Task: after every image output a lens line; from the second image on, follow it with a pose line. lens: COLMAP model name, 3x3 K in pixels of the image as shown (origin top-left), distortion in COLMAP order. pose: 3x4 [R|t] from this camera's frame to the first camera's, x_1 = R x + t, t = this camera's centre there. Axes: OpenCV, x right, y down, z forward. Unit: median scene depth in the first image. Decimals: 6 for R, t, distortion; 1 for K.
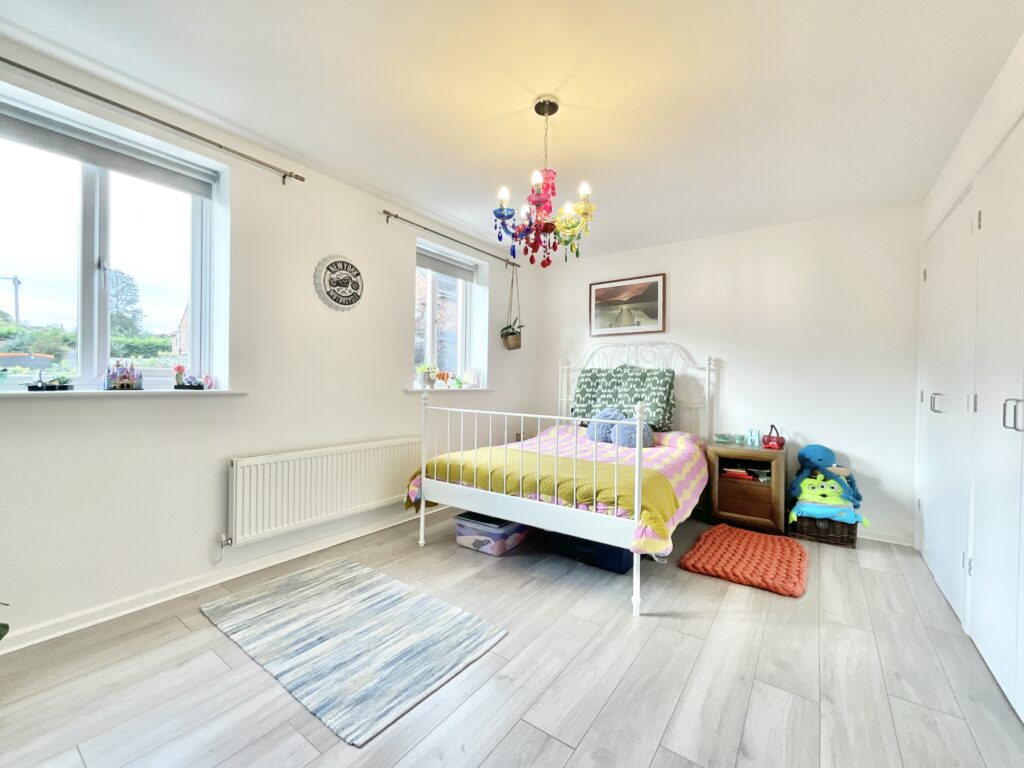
lens RADIAL K [[416.8, 0, 512.0], [0, 416.8, 384.0], [0, 0, 1]] dist [-0.013947, -0.000259]
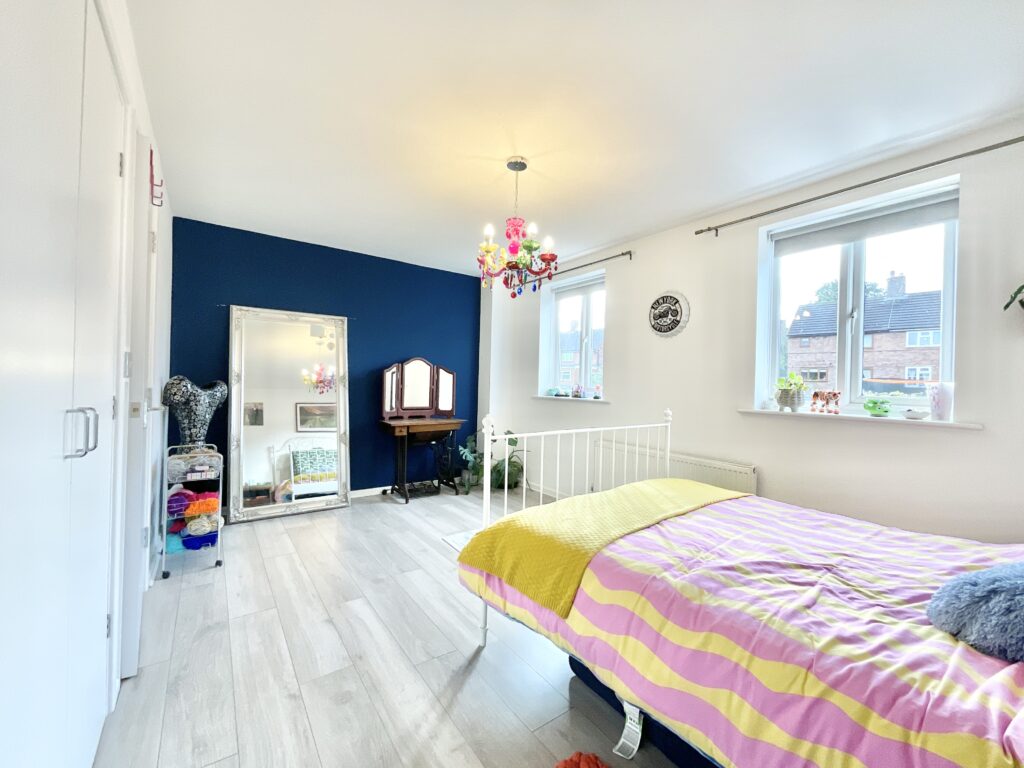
lens RADIAL K [[416.8, 0, 512.0], [0, 416.8, 384.0], [0, 0, 1]] dist [-0.013947, -0.000259]
pose [[-0.302810, -0.024873, -0.952726, 0.858135], [-0.041479, 0.999056, -0.012899, -0.011590], [0.952148, 0.035613, -0.303556, 0.964141]]
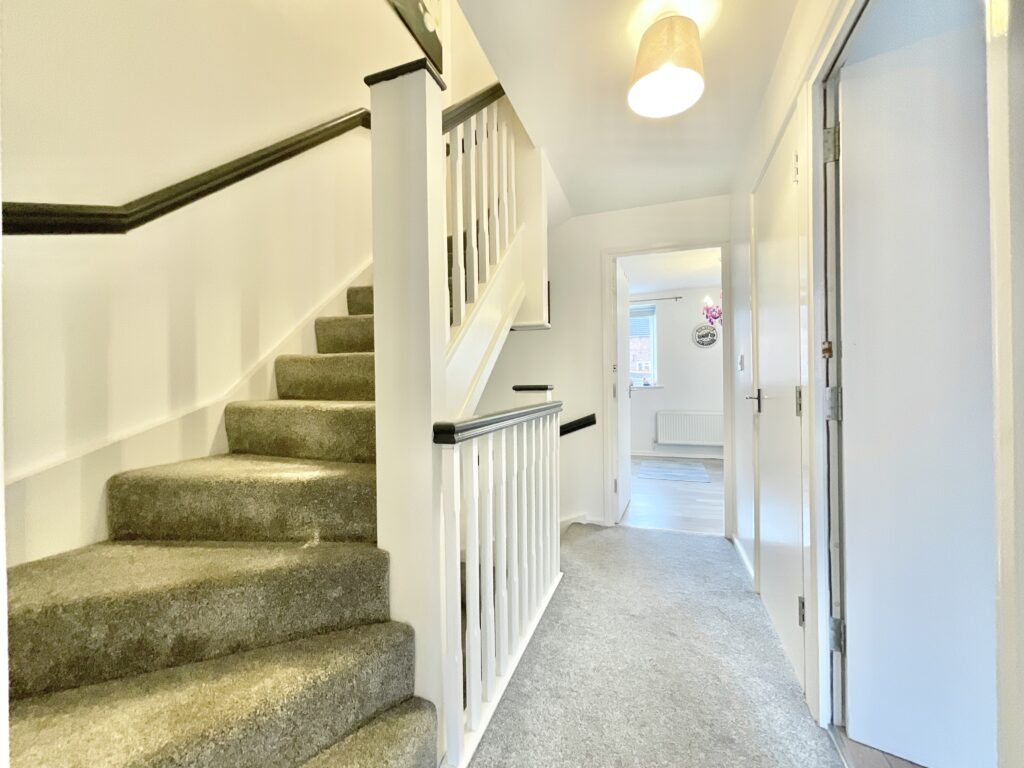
lens RADIAL K [[416.8, 0, 512.0], [0, 416.8, 384.0], [0, 0, 1]] dist [-0.013947, -0.000259]
pose [[0.272549, -0.017994, -0.961974, 1.380898], [0.005689, 0.999838, -0.017090, 0.035980], [0.962125, -0.000814, 0.272607, -0.539912]]
